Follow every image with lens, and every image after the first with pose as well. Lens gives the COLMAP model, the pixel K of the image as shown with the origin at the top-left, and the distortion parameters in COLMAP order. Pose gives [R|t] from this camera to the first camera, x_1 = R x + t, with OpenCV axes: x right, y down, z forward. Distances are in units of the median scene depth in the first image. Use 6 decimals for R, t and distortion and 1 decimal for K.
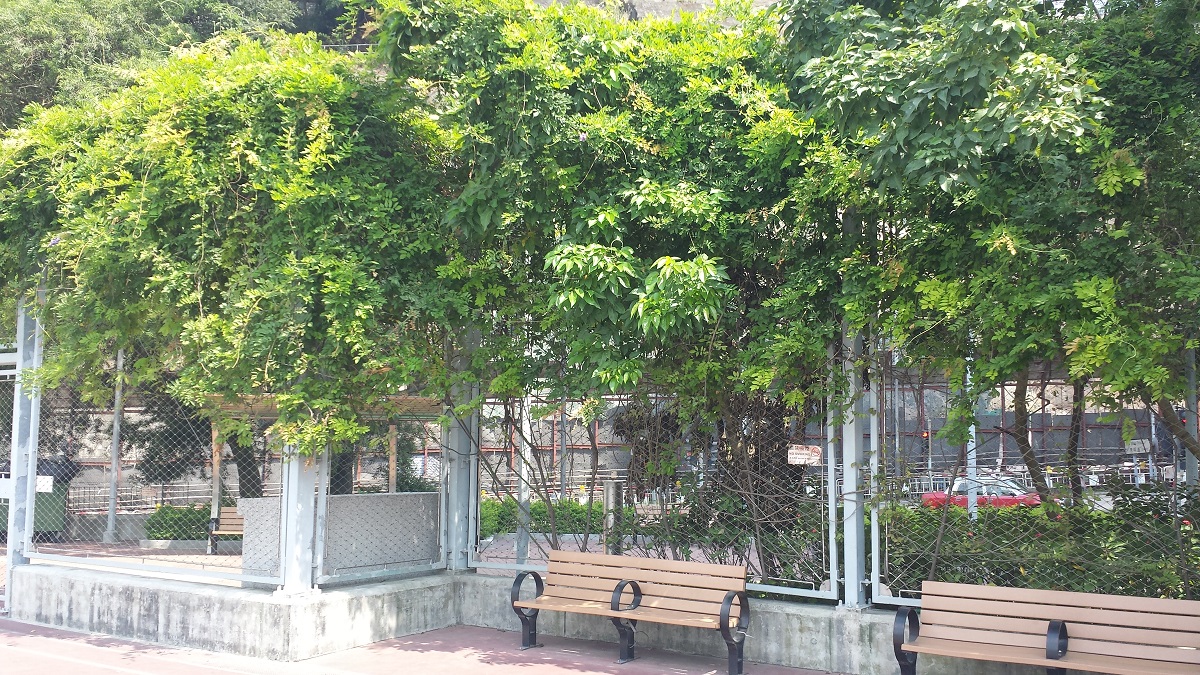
lens RADIAL K [[1092.4, 0, 605.4], [0, 1092.4, 369.7], [0, 0, 1]] dist [0.147783, -0.325928]
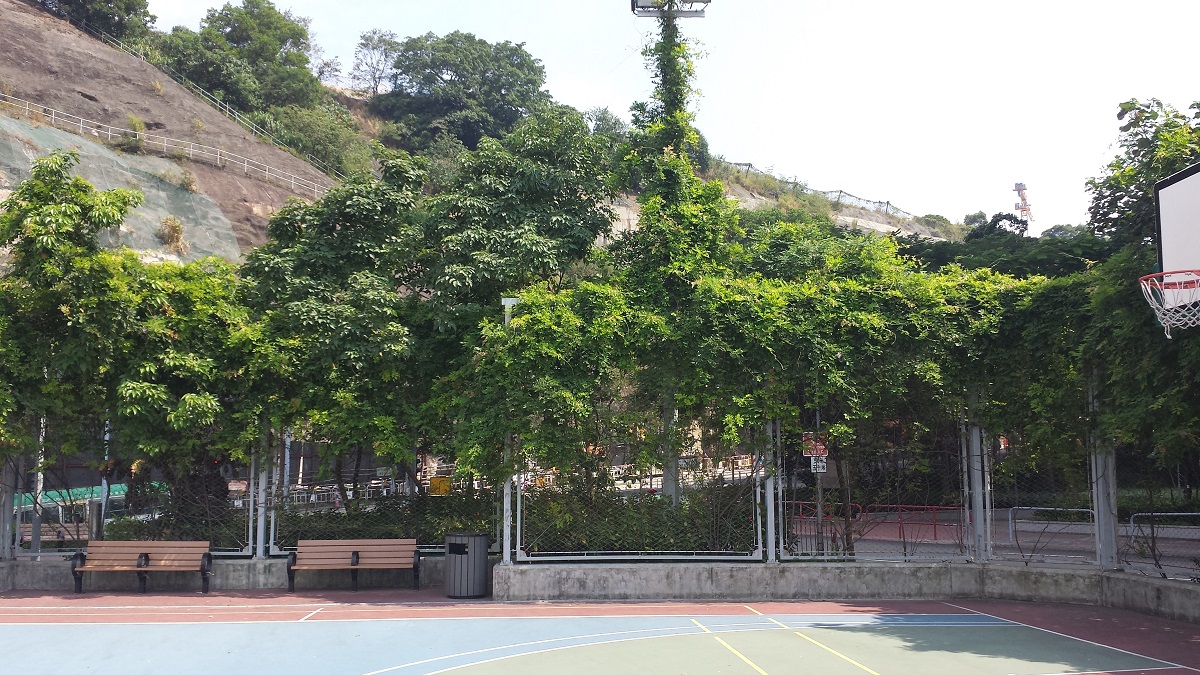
lens RADIAL K [[1092.4, 0, 605.4], [0, 1092.4, 369.7], [0, 0, 1]] dist [0.147783, -0.325928]
pose [[0.796069, 0.043765, 0.603622, -0.553646], [-0.034208, 0.999041, -0.027320, -0.109212], [-0.604238, 0.001100, 0.796803, -1.099997]]
